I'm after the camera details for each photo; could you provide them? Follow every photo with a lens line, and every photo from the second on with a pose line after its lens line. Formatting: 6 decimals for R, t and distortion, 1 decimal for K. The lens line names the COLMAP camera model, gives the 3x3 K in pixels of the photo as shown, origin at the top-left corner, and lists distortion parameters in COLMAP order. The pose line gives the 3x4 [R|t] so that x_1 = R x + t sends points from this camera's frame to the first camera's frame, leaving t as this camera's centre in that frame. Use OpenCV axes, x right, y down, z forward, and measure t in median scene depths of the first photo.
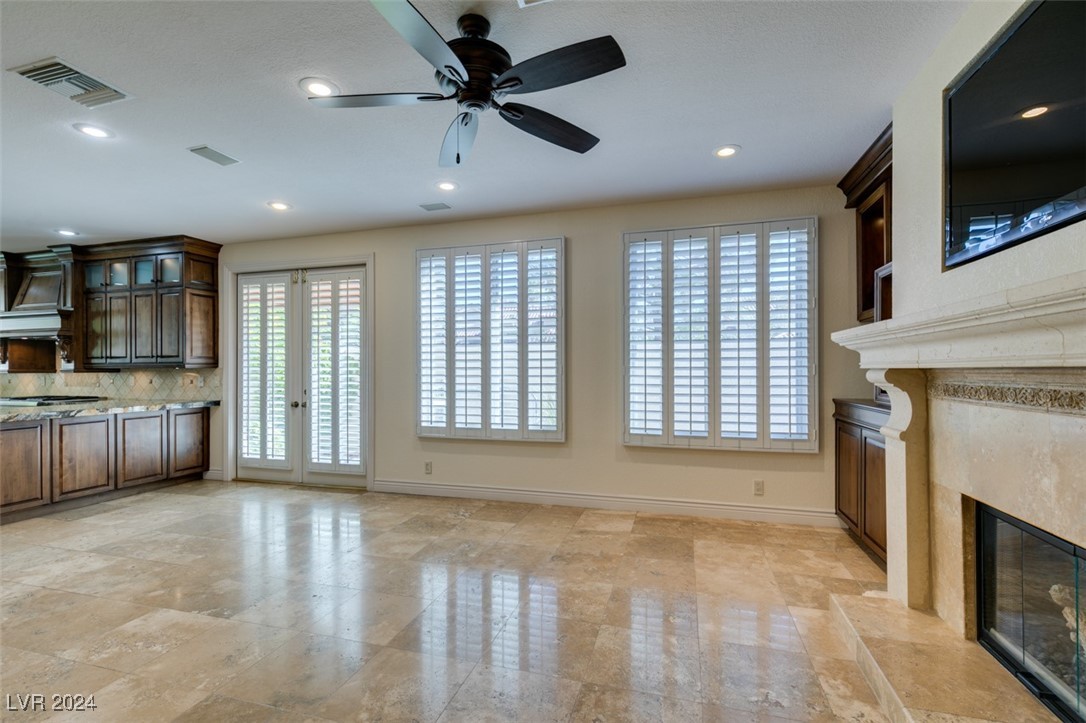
lens RADIAL K [[483.7, 0, 541.7], [0, 483.7, 366.9], [0, 0, 1]] dist [0.004390, -0.000824]
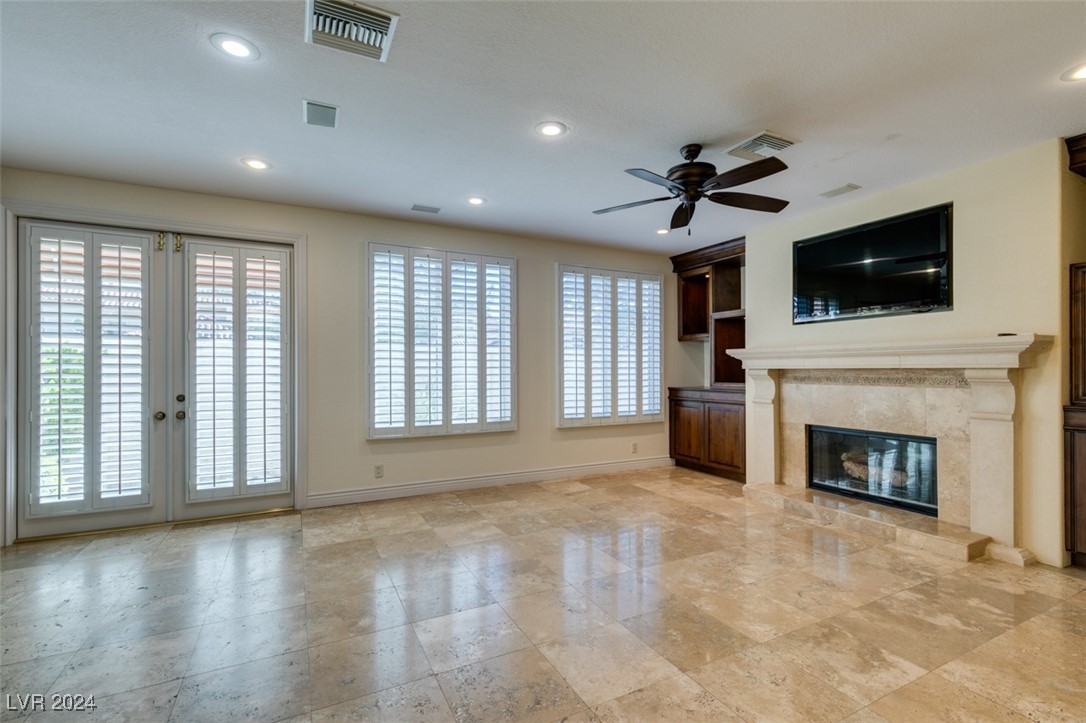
lens RADIAL K [[483.7, 0, 541.7], [0, 483.7, 366.9], [0, 0, 1]] dist [0.004390, -0.000824]
pose [[0.729845, 0.006313, 0.683584, -0.693200], [-0.005115, 0.999980, -0.003774, 0.004153], [-0.683594, -0.000743, 0.729862, 0.085497]]
